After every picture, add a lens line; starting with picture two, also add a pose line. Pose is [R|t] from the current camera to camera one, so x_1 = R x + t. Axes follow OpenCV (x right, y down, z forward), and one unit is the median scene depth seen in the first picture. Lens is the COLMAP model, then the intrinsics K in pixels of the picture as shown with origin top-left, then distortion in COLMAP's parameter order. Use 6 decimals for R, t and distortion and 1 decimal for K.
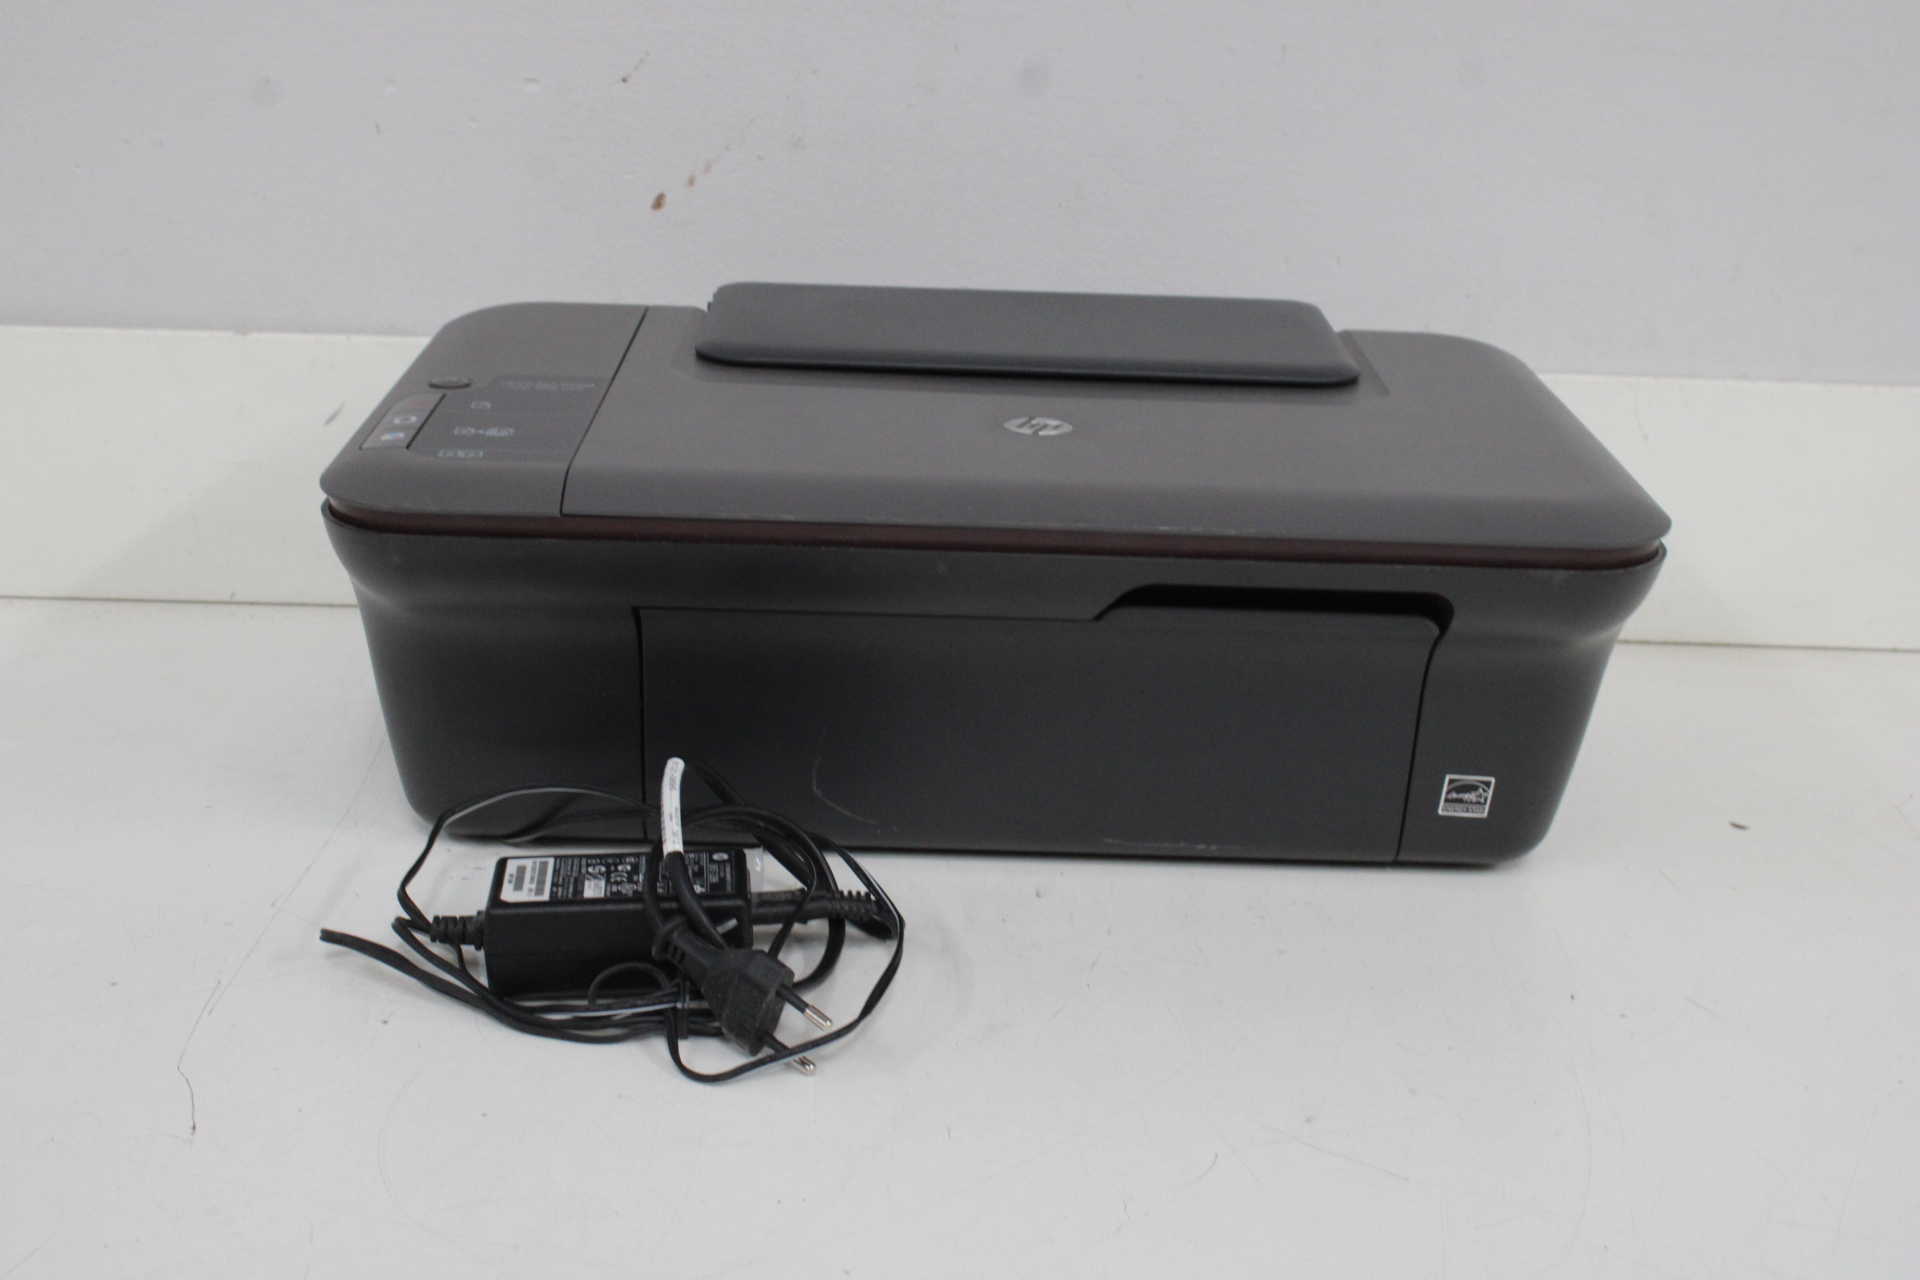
lens RADIAL K [[2736.4, 0, 960.0], [0, 2736.4, 640.0], [0, 0, 1]] dist [-0.078998, 0.288131]
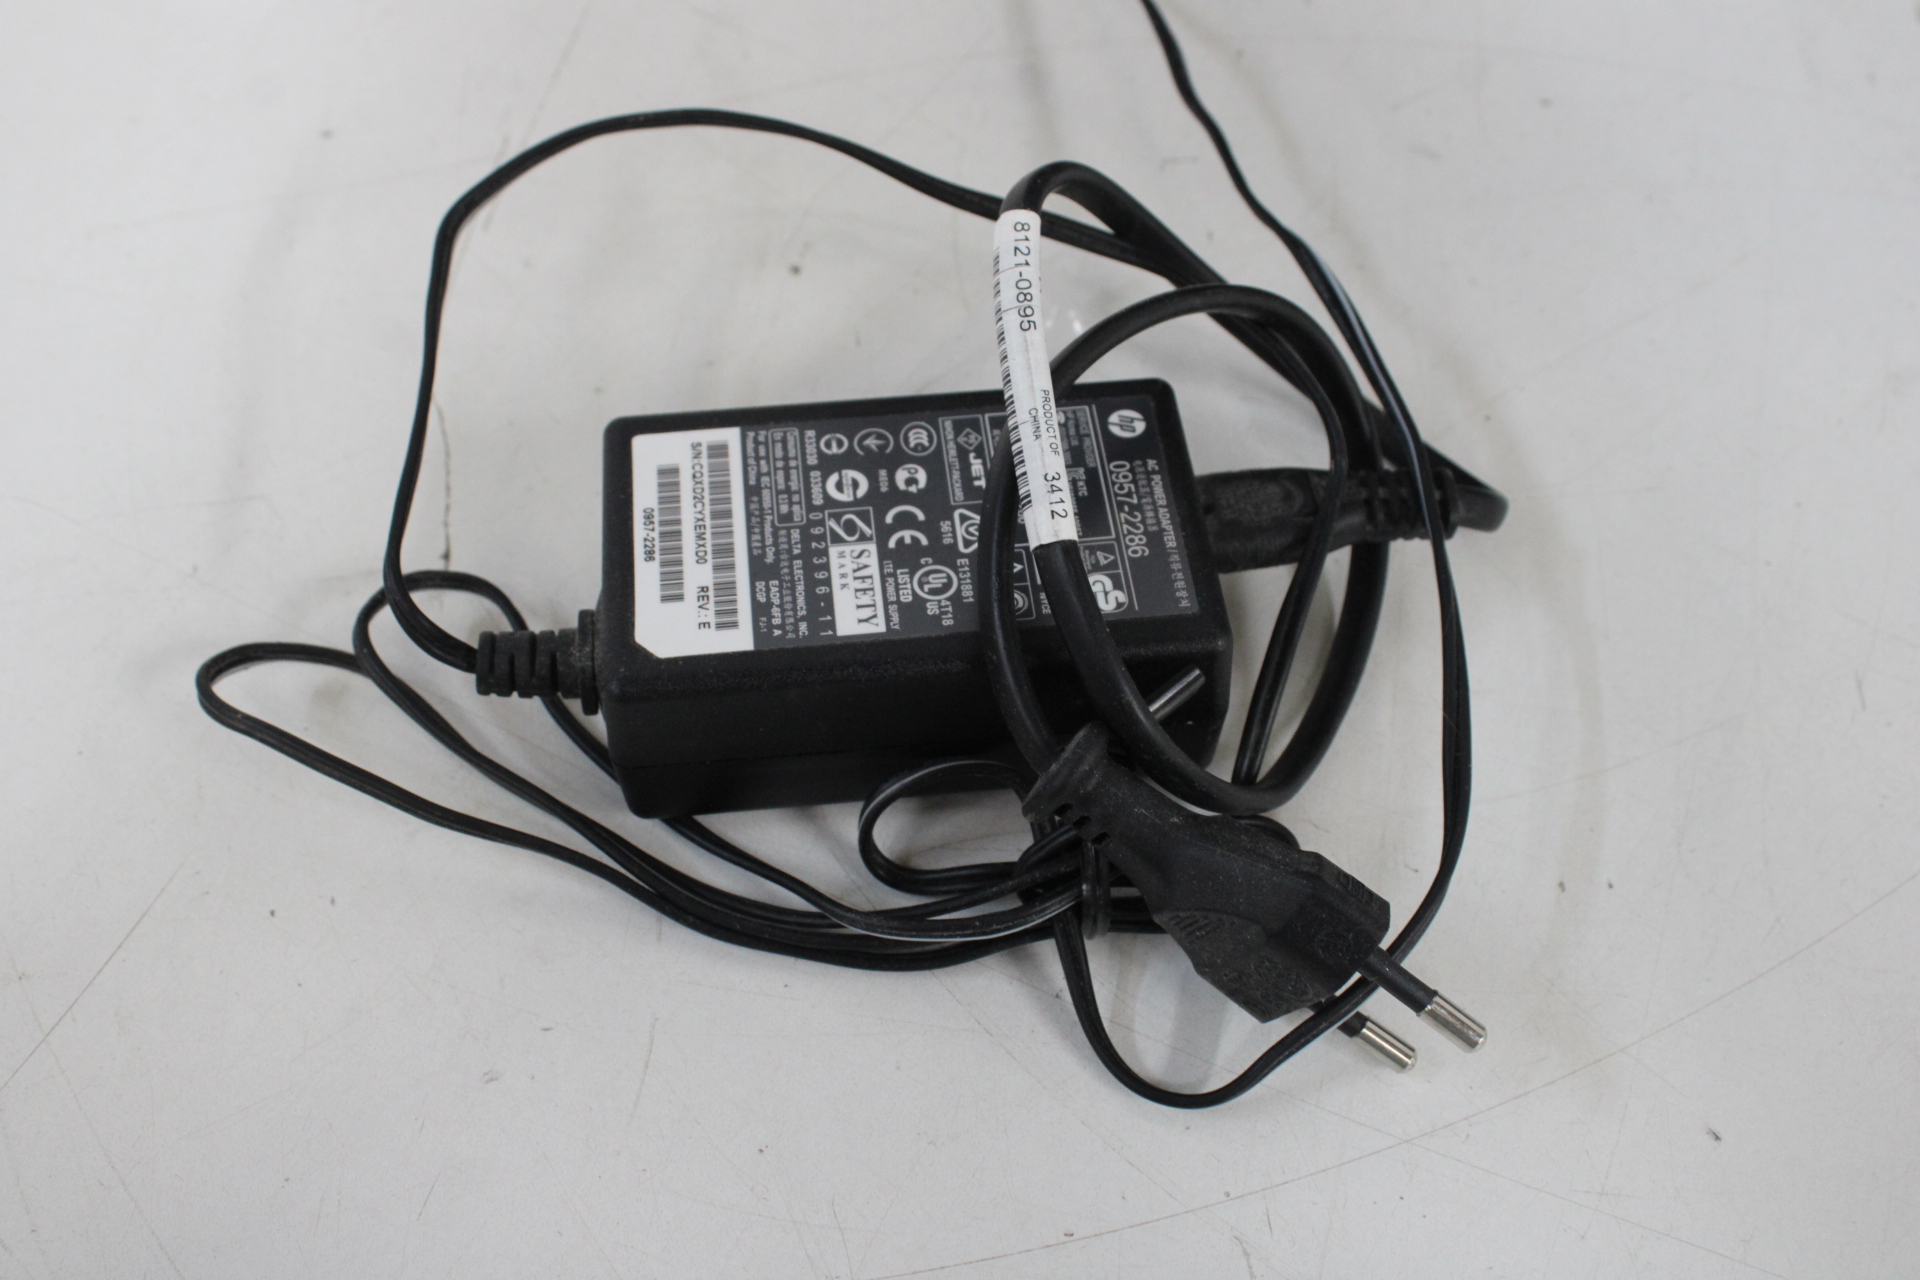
lens RADIAL K [[2149.7, 0, 960.0], [0, 2149.7, 640.0], [0, 0, 1]] dist [0.193349, 0.001221]
pose [[0.999372, -0.027027, -0.022906, -0.104872], [0.035331, 0.808054, 0.588048, -0.090889], [0.002616, -0.588488, 0.808501, 0.691285]]
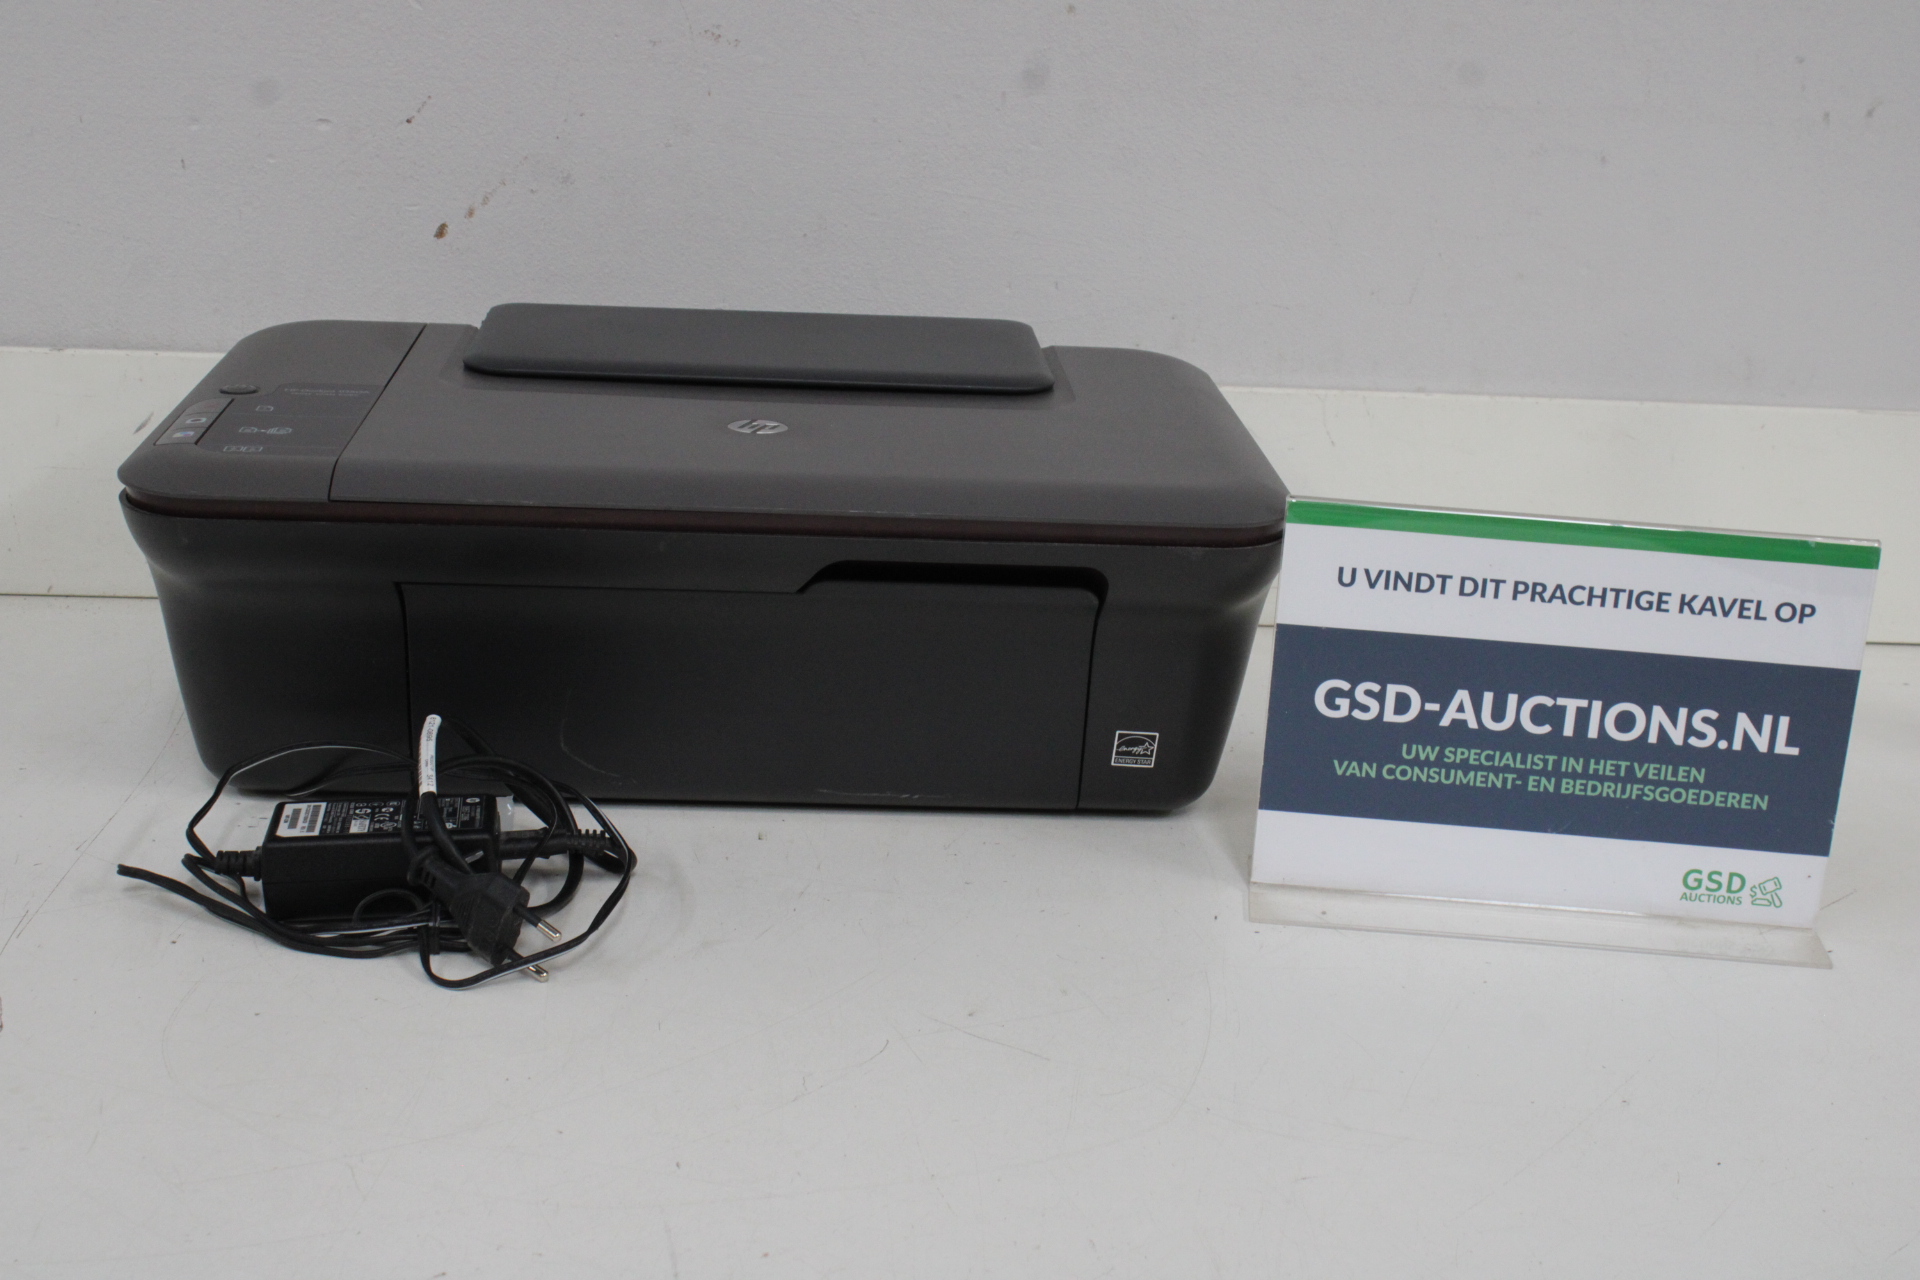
lens RADIAL K [[2736.4, 0, 960.0], [0, 2736.4, 640.0], [0, 0, 1]] dist [-0.078998, 0.288131]
pose [[0.998597, -0.004224, 0.052782, 0.055101], [0.004875, 0.999914, -0.012209, 0.026542], [-0.052726, 0.012449, 0.998531, -0.151089]]
